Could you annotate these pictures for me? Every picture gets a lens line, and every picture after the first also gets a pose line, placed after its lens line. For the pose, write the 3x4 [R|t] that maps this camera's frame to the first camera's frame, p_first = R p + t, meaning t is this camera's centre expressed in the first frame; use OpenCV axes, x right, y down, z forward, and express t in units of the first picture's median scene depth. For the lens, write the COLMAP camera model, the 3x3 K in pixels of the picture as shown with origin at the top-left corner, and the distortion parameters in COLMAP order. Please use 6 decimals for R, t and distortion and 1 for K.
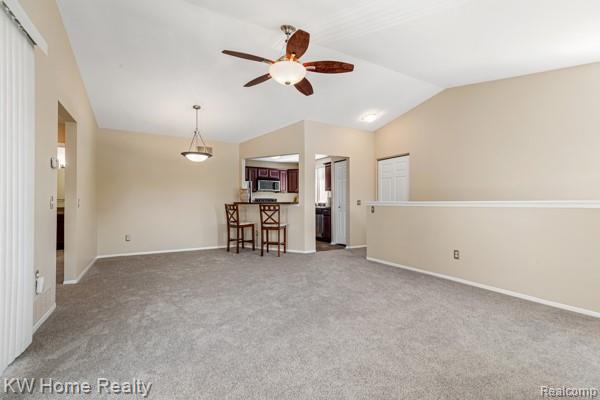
lens RADIAL K [[272.3, 0, 298.1], [0, 272.3, 201.2], [0, 0, 1]] dist [0.005328, -0.000807]
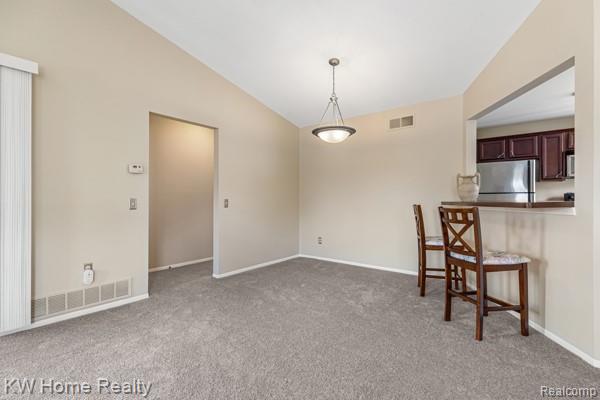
lens RADIAL K [[272.3, 0, 303.8], [0, 272.3, 201.0], [0, 0, 1]] dist [0.005328, -0.000807]
pose [[0.393849, 0.003314, -0.919169, 0.192843], [0.006338, 0.999960, 0.006321, -0.001885], [0.919154, -0.008315, 0.393812, 0.613765]]
